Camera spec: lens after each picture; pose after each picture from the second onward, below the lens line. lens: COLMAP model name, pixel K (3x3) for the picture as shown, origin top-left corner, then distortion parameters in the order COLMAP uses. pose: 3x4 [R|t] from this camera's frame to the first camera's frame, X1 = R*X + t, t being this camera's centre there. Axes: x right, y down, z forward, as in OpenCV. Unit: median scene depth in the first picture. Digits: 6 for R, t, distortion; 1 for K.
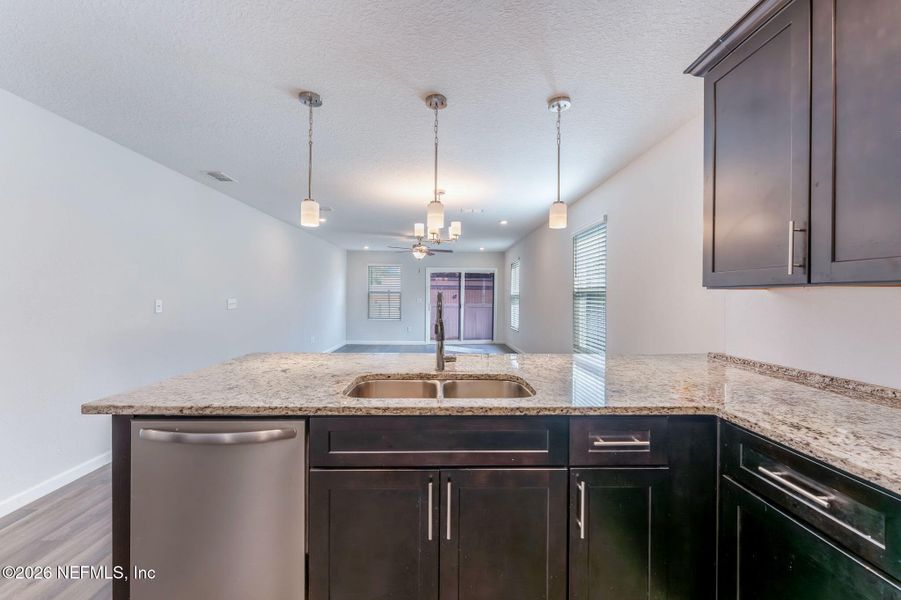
lens RADIAL K [[362.8, 0, 459.9], [0, 362.8, 291.7], [0, 0, 1]] dist [-0.010716, 0.001344]
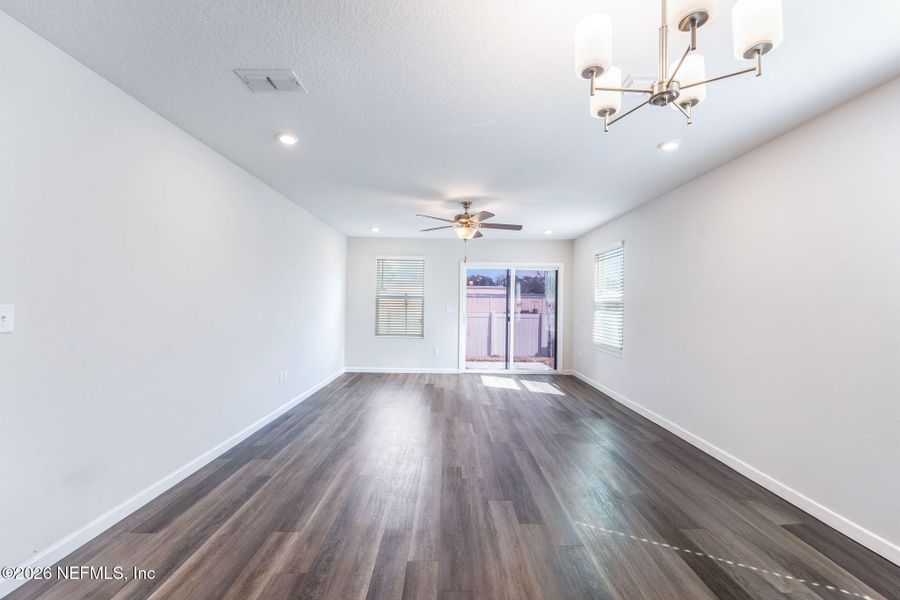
lens RADIAL K [[362.4, 0, 436.4], [0, 362.4, 308.1], [0, 0, 1]] dist [-0.010716, 0.001344]
pose [[0.997858, 0.005589, -0.065175, -0.395260], [-0.004291, 0.999790, 0.020047, 0.030054], [0.065273, -0.019724, 0.997672, 1.325259]]
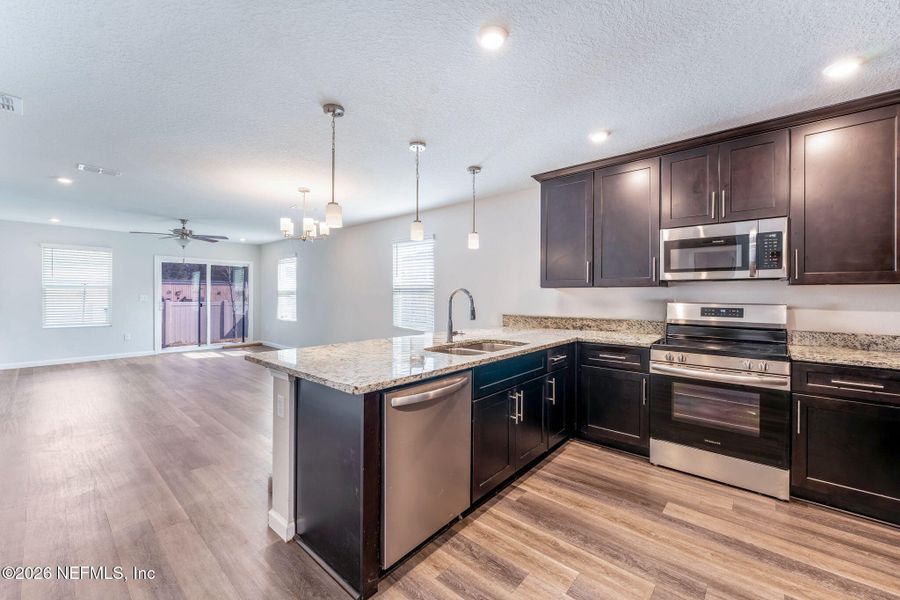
lens RADIAL K [[362.4, 0, 464.0], [0, 362.4, 291.3], [0, 0, 1]] dist [-0.010716, 0.001344]
pose [[0.665936, -0.003798, 0.745999, -0.967110], [-0.004800, 0.999945, 0.009376, -0.004255], [-0.745994, -0.009825, 0.665881, -0.017697]]
